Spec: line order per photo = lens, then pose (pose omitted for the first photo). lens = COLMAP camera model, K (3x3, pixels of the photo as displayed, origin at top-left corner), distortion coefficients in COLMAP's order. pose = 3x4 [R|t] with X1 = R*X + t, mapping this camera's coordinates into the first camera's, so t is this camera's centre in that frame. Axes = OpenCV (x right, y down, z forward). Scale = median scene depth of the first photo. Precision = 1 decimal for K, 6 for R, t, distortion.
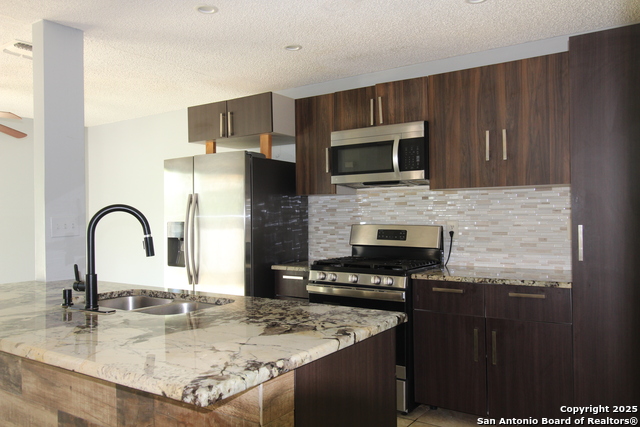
lens RADIAL K [[504.5, 0, 325.6], [0, 504.5, 212.6], [0, 0, 1]] dist [0.014819, -0.005492]
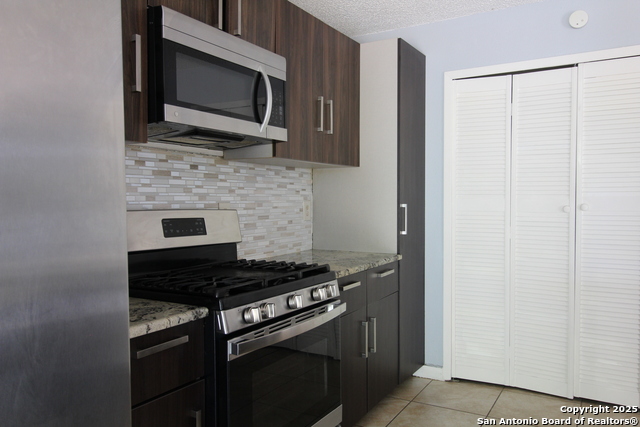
lens RADIAL K [[504.5, 0, 325.6], [0, 504.5, 212.6], [0, 0, 1]] dist [0.014819, -0.005492]
pose [[-0.070857, -0.016047, 0.997357, -0.494801], [-0.001502, 0.999871, 0.015980, 0.019992], [-0.997485, -0.000366, -0.070872, 0.965116]]
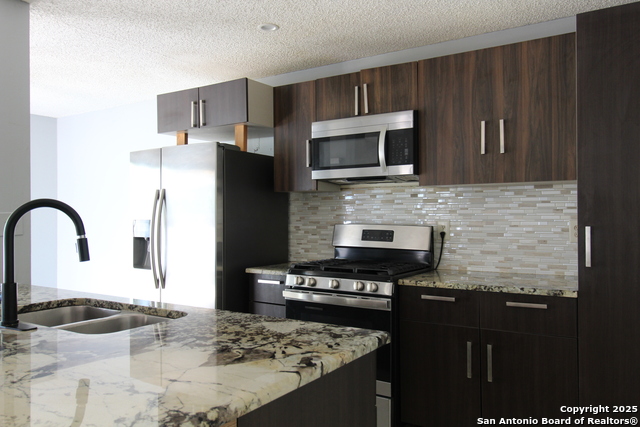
lens RADIAL K [[504.5, 0, 325.6], [0, 504.5, 212.6], [0, 0, 1]] dist [0.014819, -0.005492]
pose [[0.999794, 0.005923, 0.019415, 0.020523], [-0.005973, 0.999979, 0.002504, 0.000847], [-0.019400, -0.002619, 0.999808, 0.093708]]
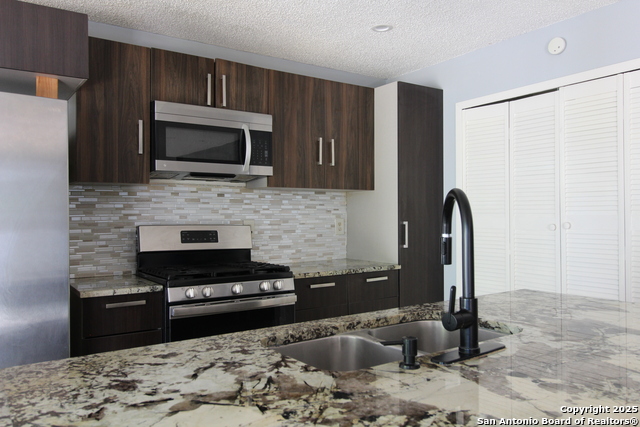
lens RADIAL K [[504.5, 0, 325.6], [0, 504.5, 212.6], [0, 0, 1]] dist [0.014819, -0.005492]
pose [[0.358675, 0.014500, 0.933350, -0.642993], [-0.004758, 0.999895, -0.013705, 0.015492], [-0.933450, 0.000475, 0.358706, 0.544137]]
